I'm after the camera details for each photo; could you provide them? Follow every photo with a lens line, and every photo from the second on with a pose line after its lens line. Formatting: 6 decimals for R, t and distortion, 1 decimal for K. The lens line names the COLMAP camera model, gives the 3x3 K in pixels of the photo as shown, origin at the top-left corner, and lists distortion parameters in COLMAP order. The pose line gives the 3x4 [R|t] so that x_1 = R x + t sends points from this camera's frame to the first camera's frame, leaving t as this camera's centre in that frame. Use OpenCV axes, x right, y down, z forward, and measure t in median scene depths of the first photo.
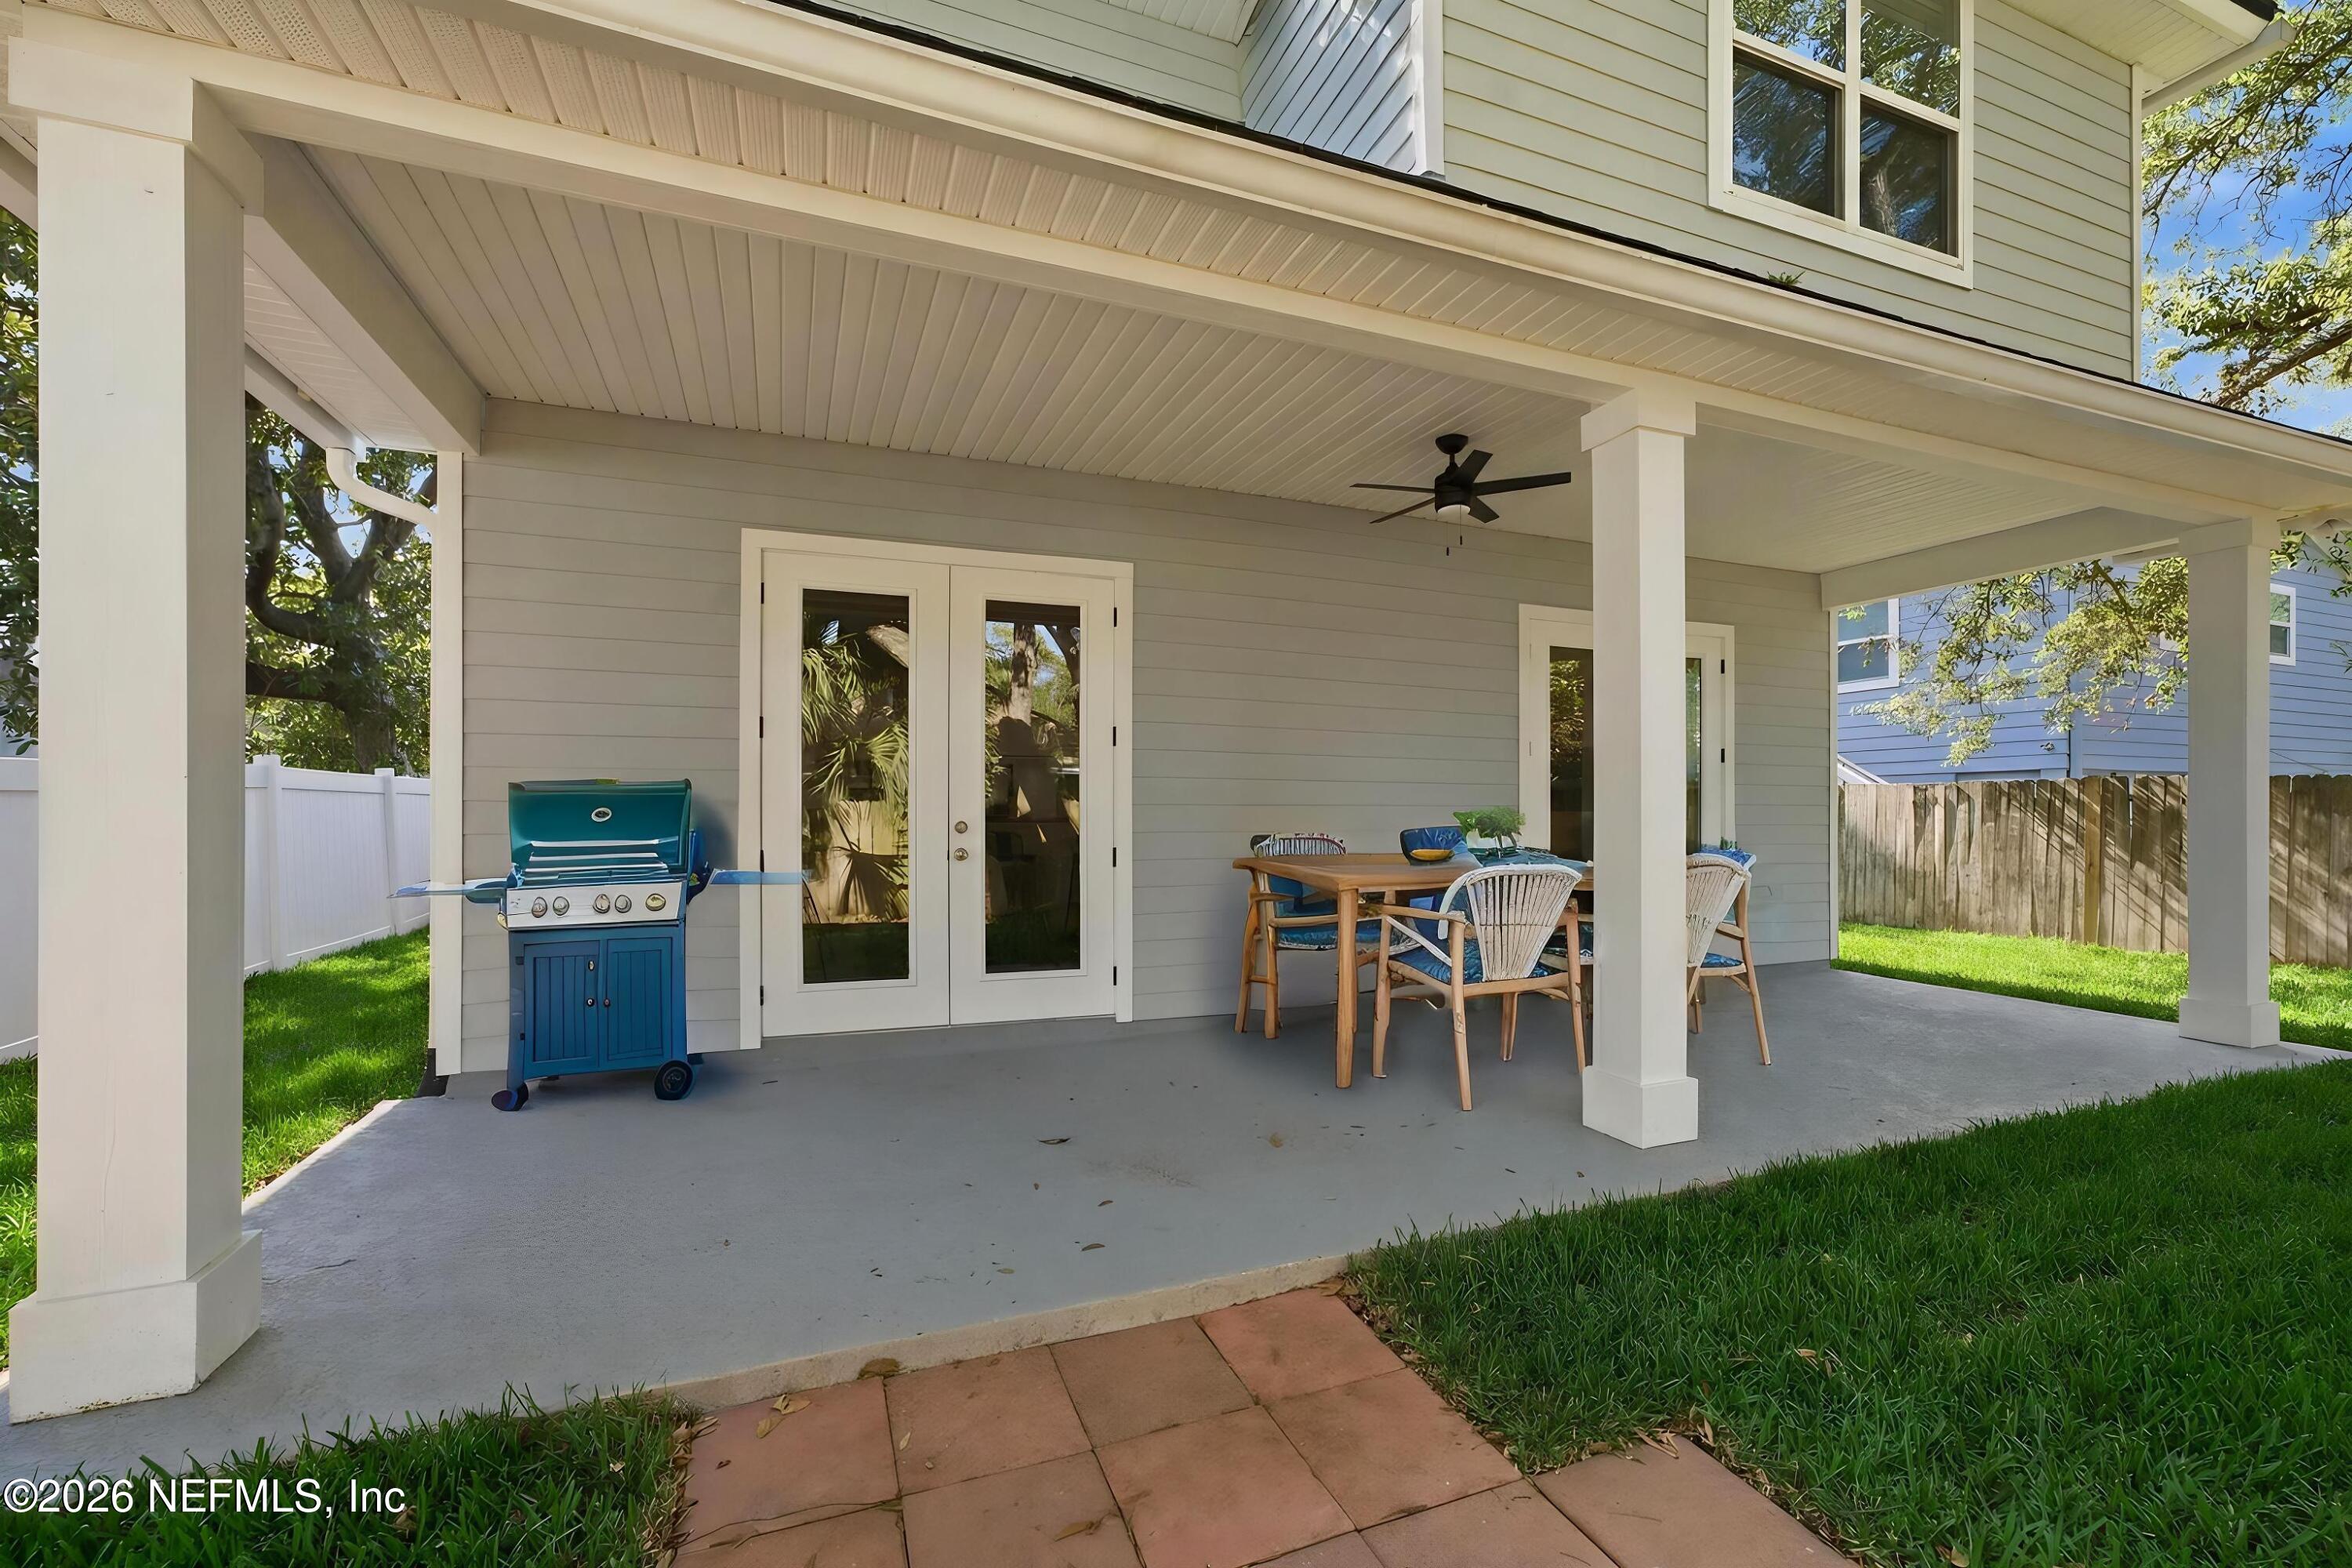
lens RADIAL K [[961.8, 0, 1181.3], [0, 961.8, 799.4], [0, 0, 1]] dist [0.002906, 0.000618]
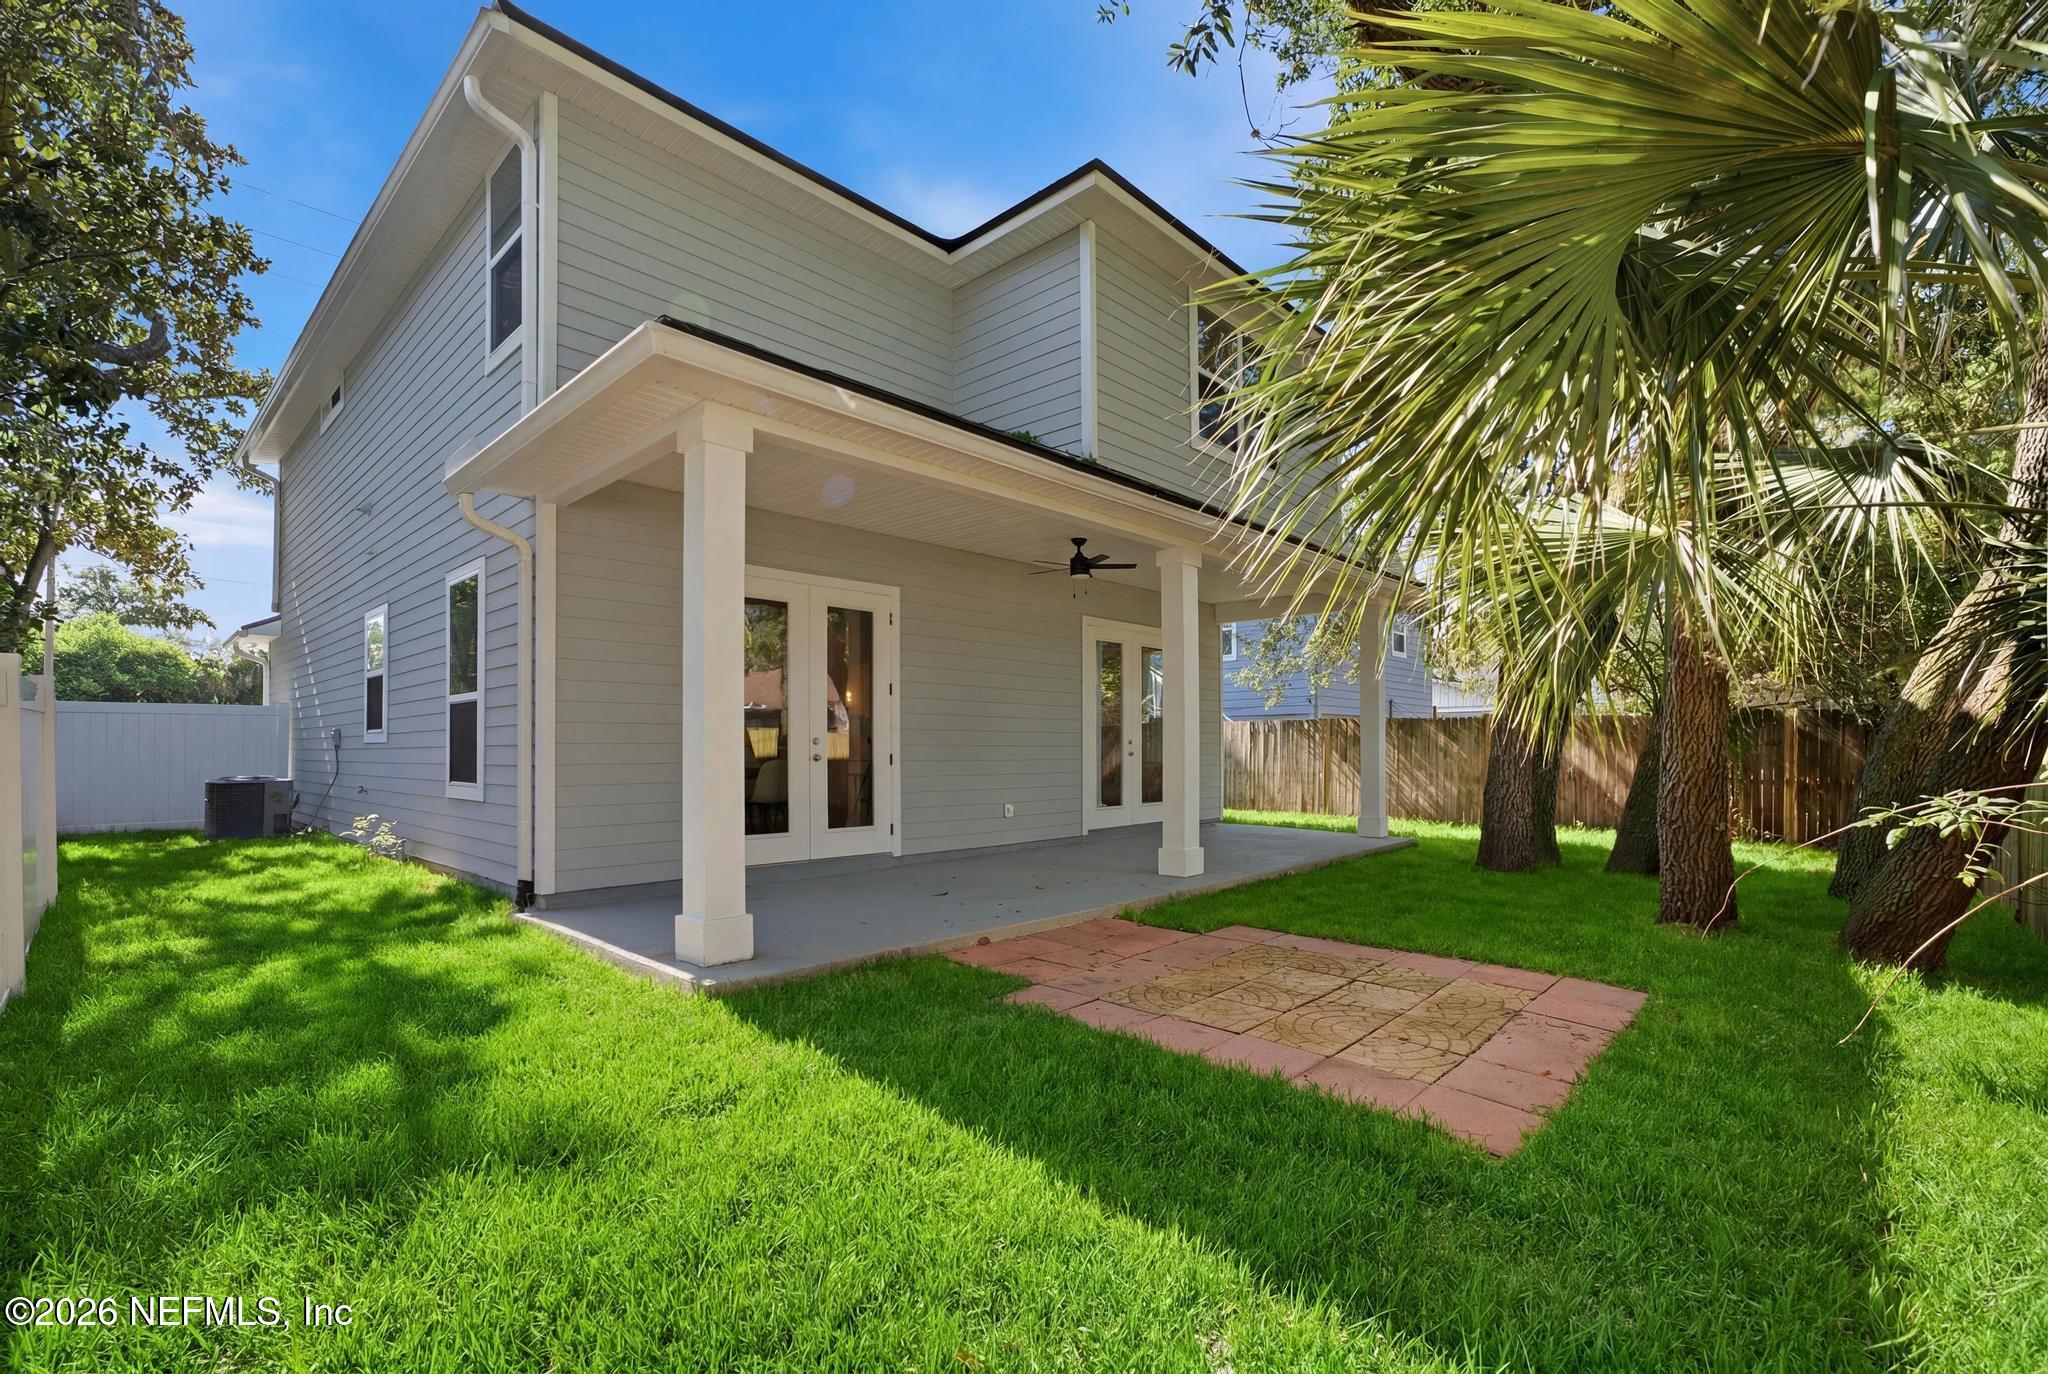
lens RADIAL K [[892.0, 0, 1019.9], [0, 892.0, 747.3], [0, 0, 1]] dist [0.000354, 0.000138]
pose [[0.907286, -0.004381, 0.420491, -0.540709], [-0.000785, 0.999926, 0.012113, 0.019166], [-0.420513, -0.011320, 0.907216, -0.540095]]
